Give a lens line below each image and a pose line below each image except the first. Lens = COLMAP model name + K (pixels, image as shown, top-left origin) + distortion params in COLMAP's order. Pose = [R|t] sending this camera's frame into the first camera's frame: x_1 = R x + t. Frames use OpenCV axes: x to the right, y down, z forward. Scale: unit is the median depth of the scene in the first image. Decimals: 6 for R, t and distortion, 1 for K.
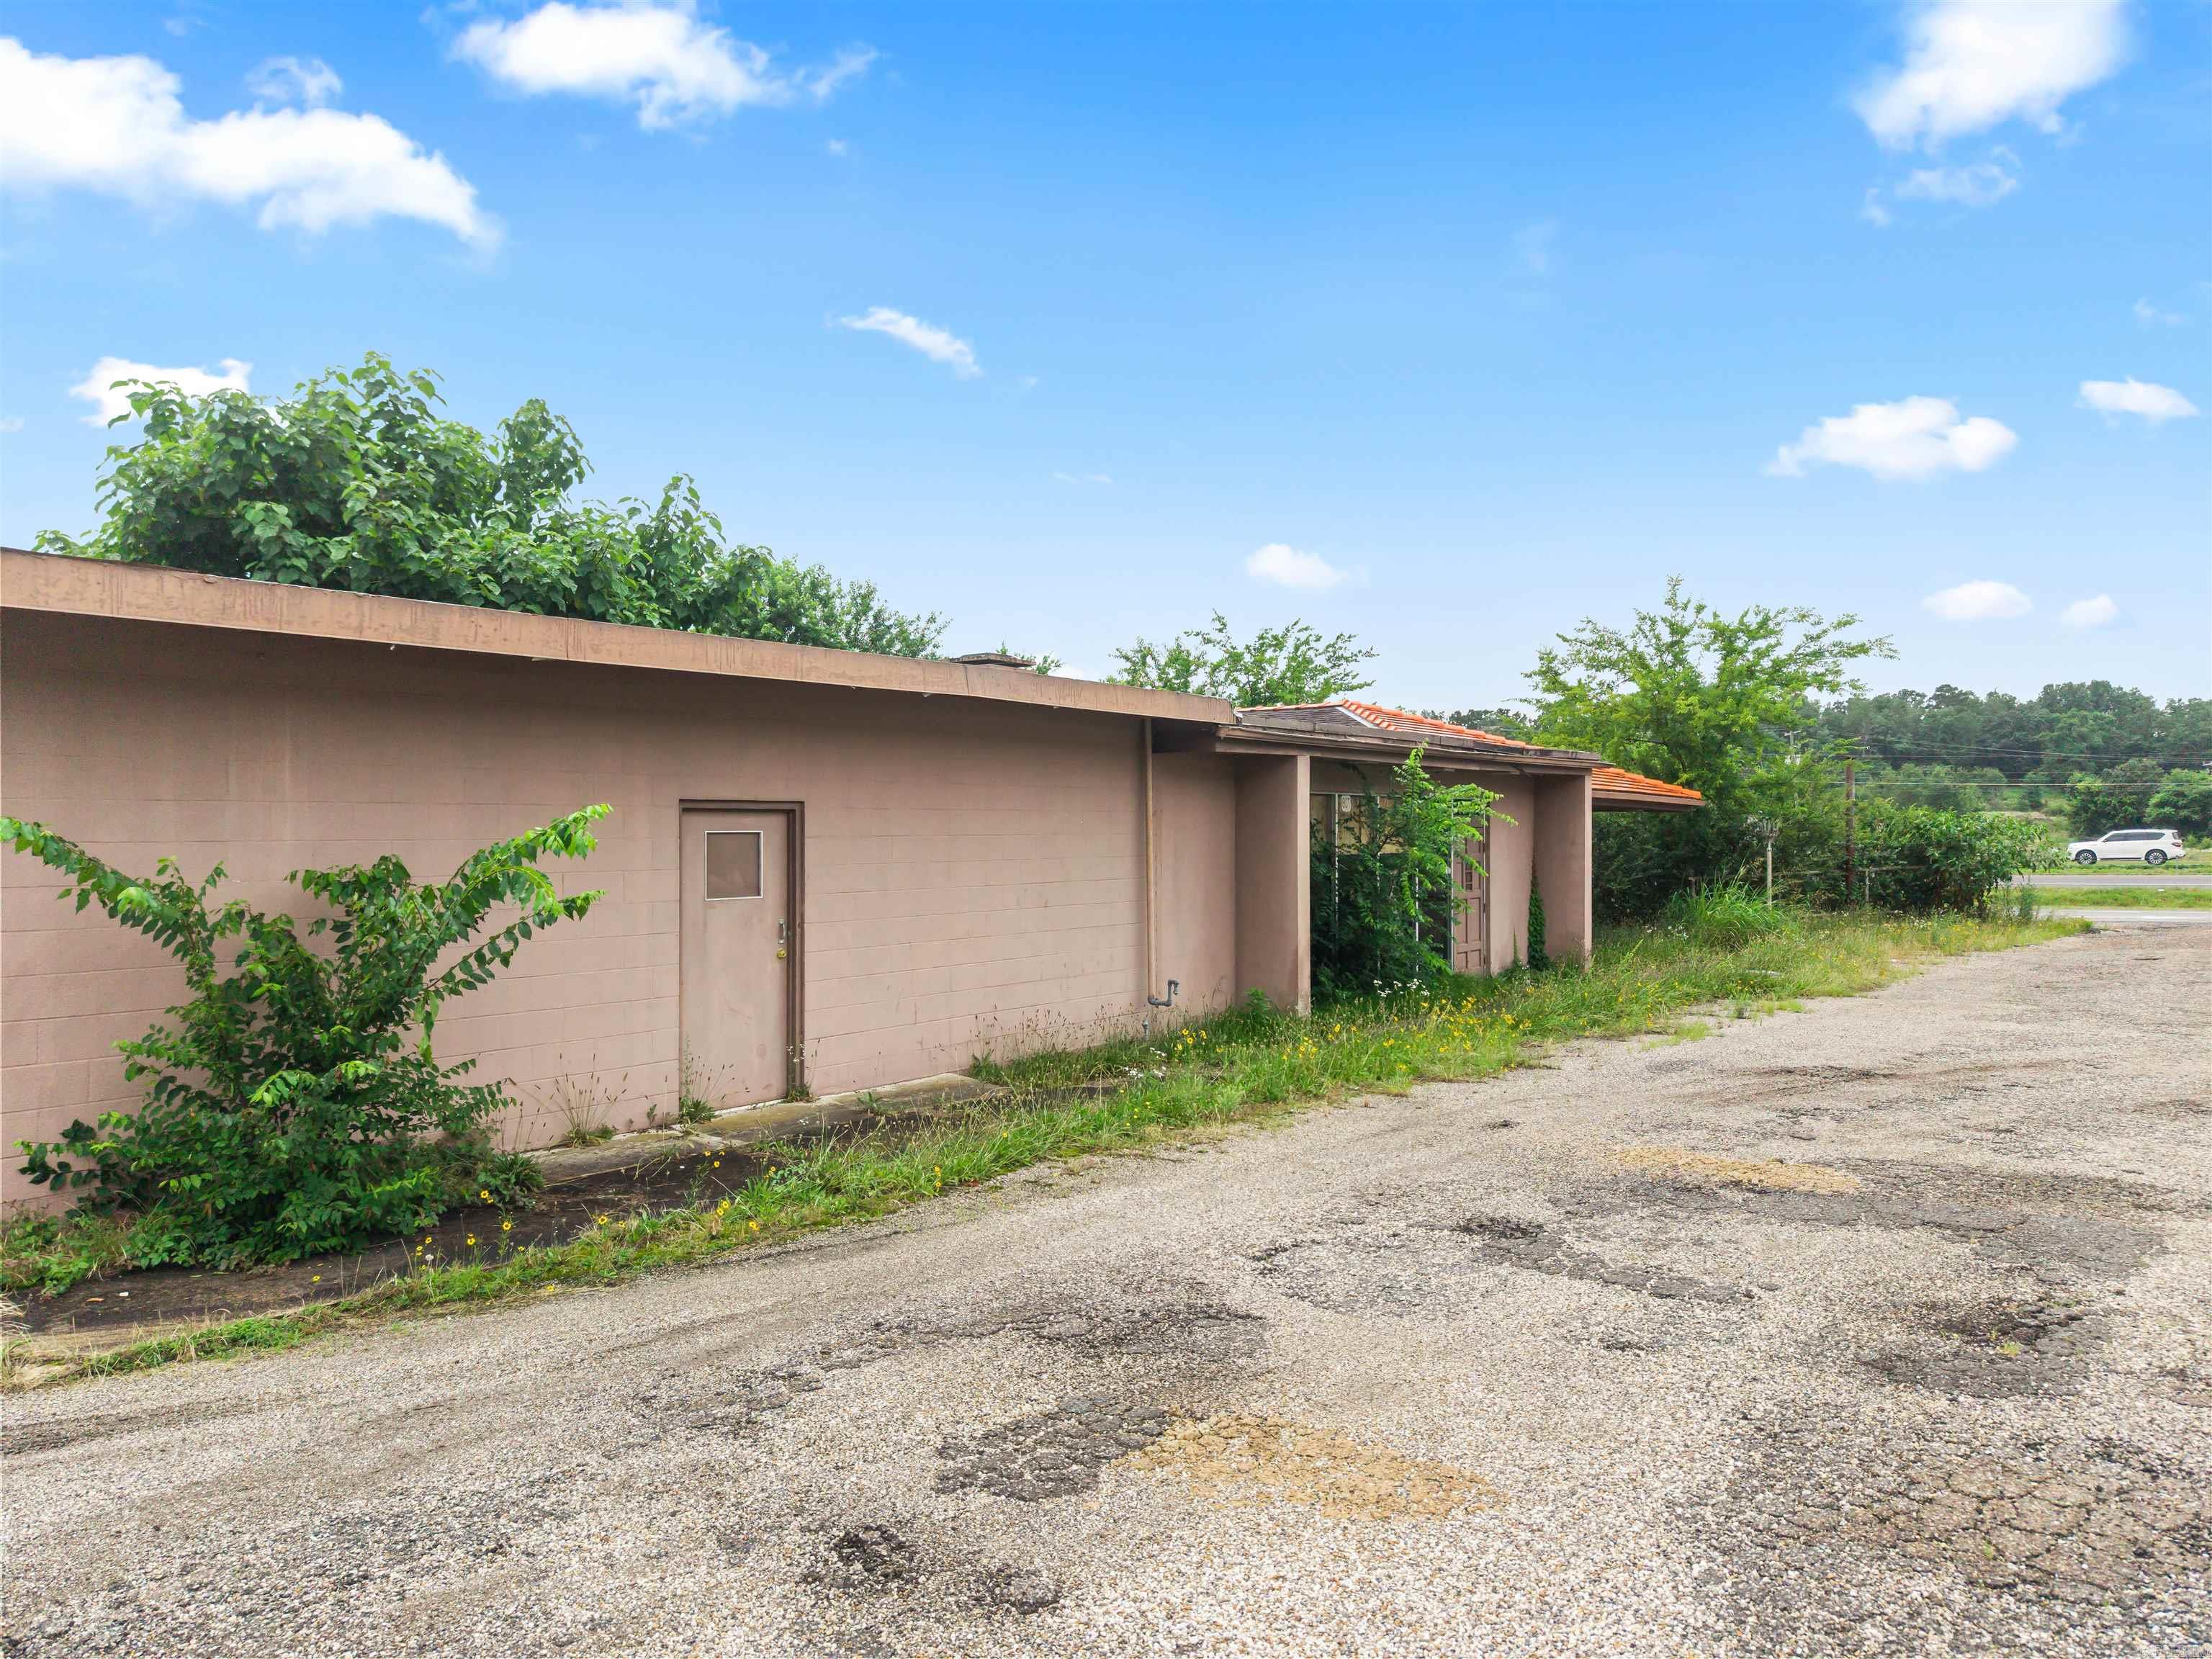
lens RADIAL K [[1483.2, 0, 1111.0], [0, 1483.2, 831.2], [0, 0, 1]] dist [0.022868, -0.018183]
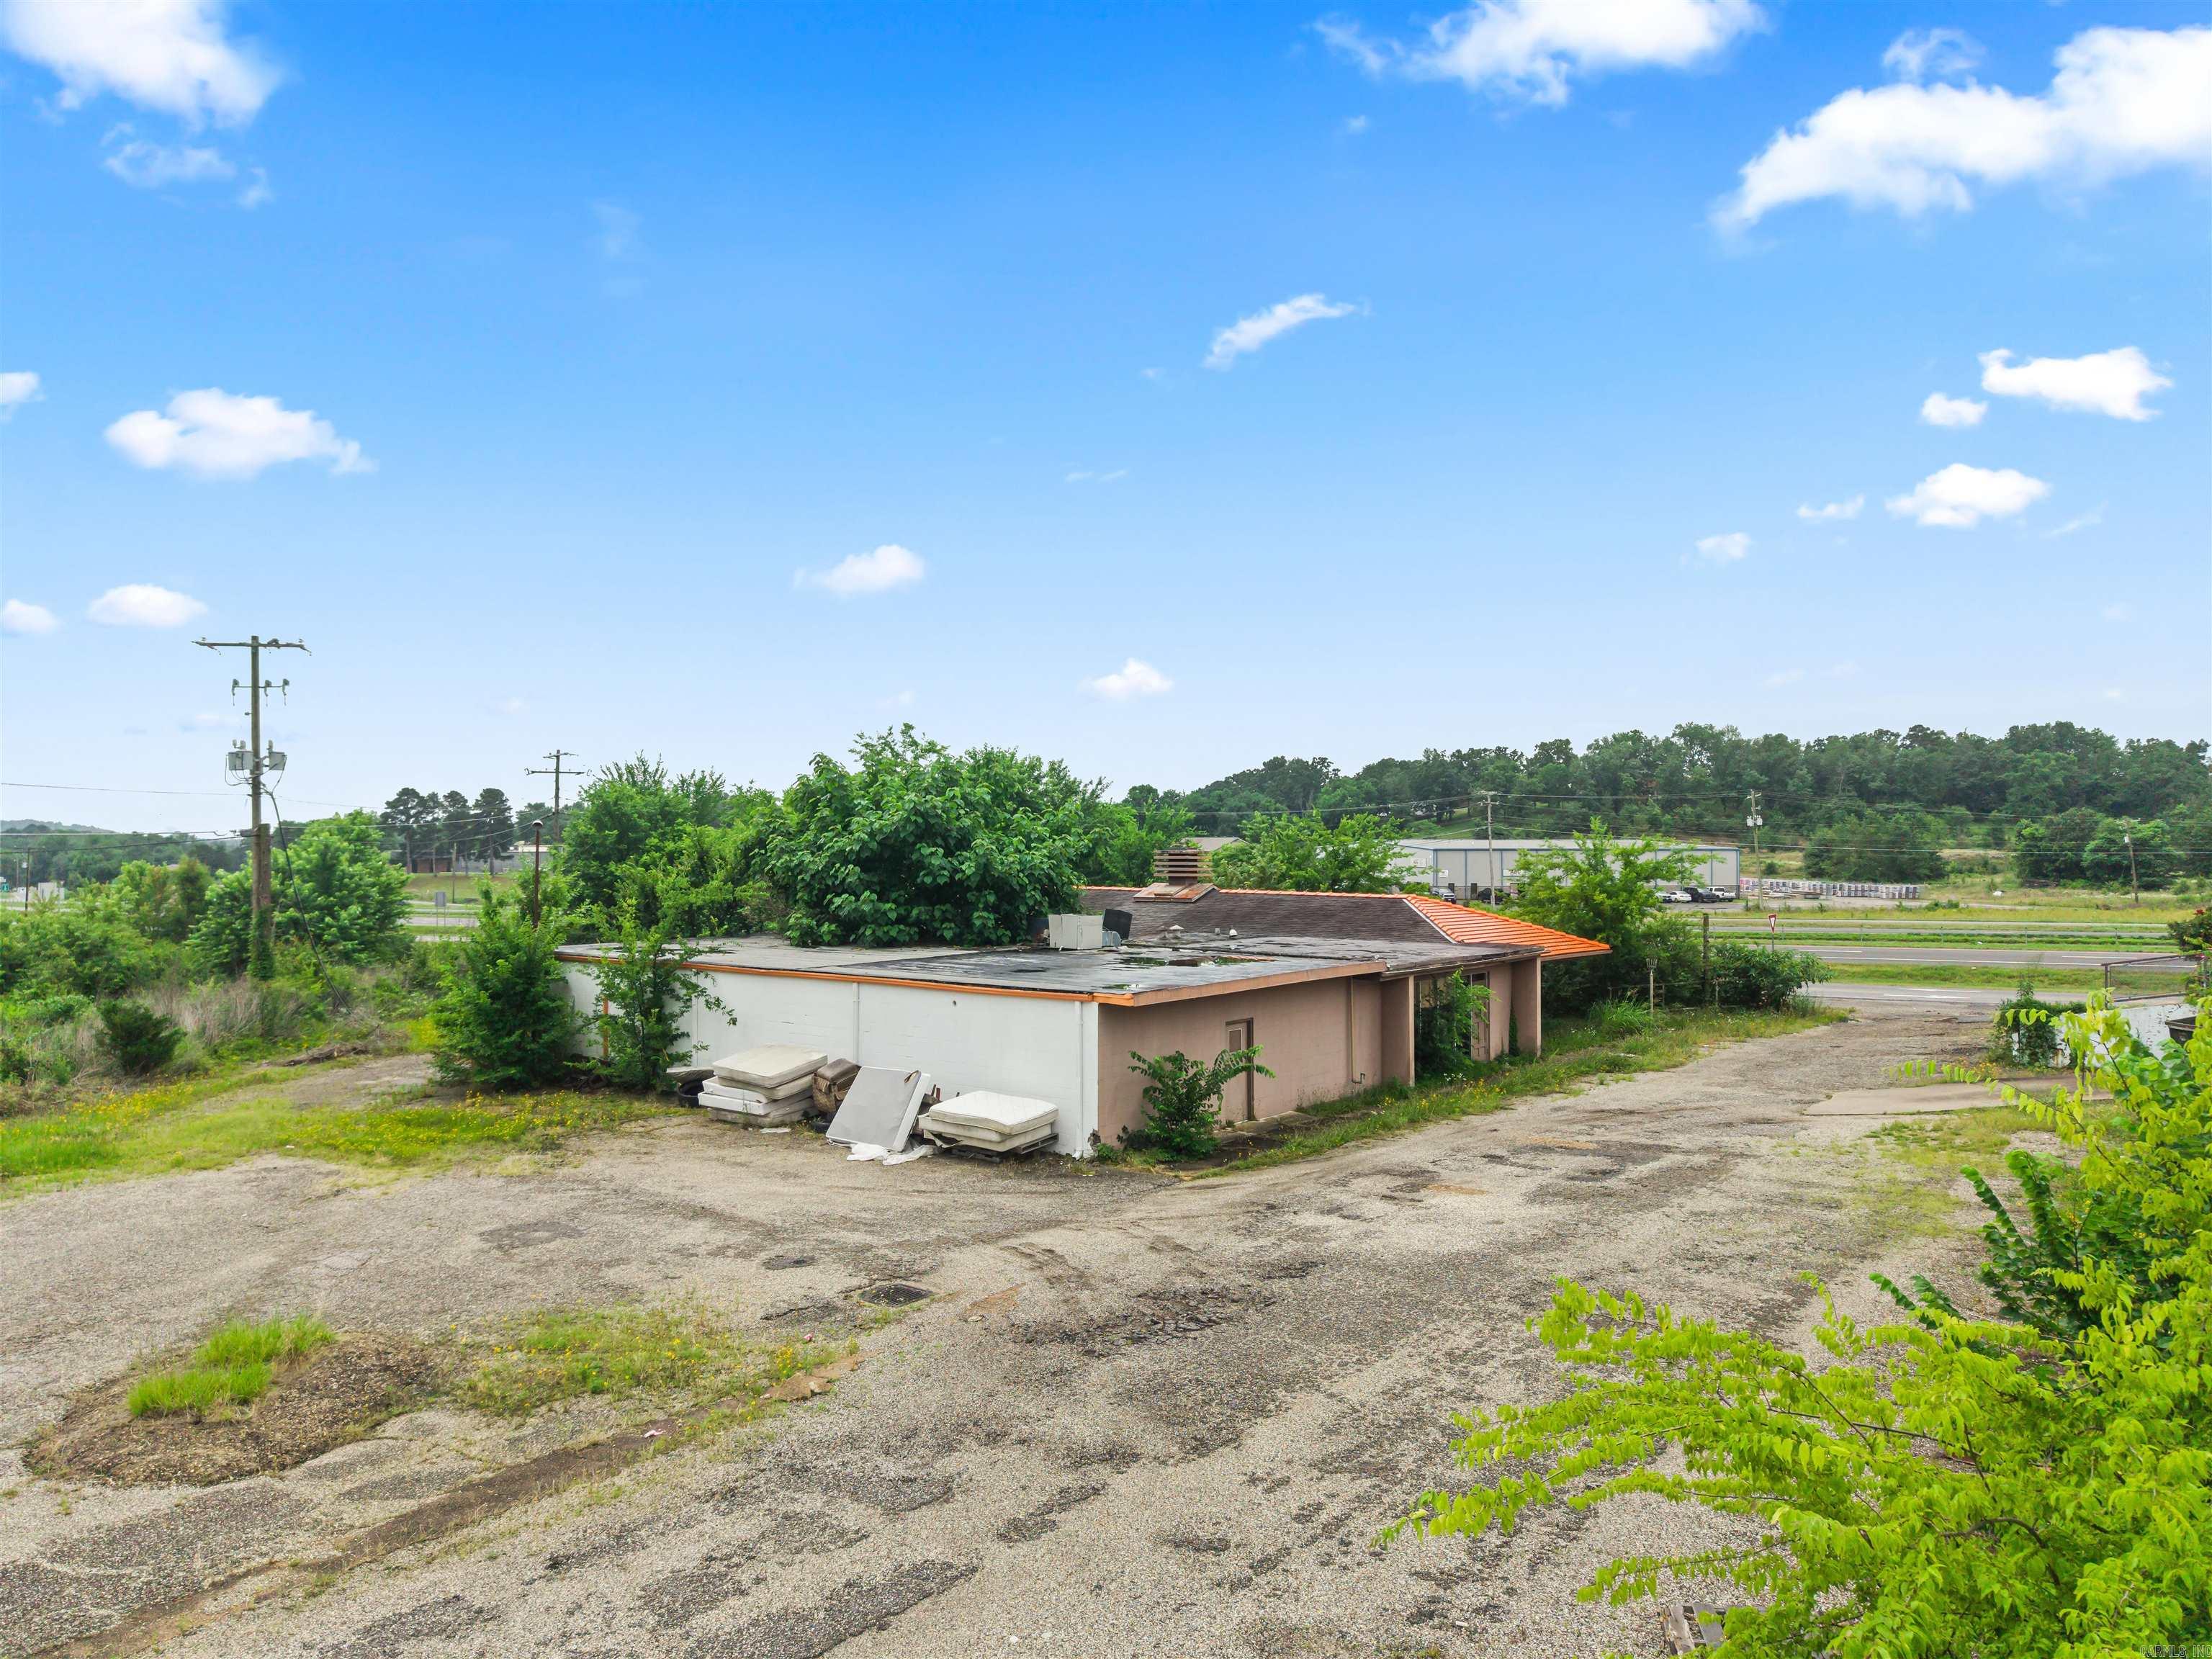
lens RADIAL K [[1483.2, 0, 1107.2], [0, 1483.2, 832.0], [0, 0, 1]] dist [0.022868, -0.018183]
pose [[0.999998, 0.000885, -0.001783, -0.182585], [-0.000902, 0.999952, -0.009721, -0.133425], [0.001775, 0.009722, 0.999951, -0.714736]]
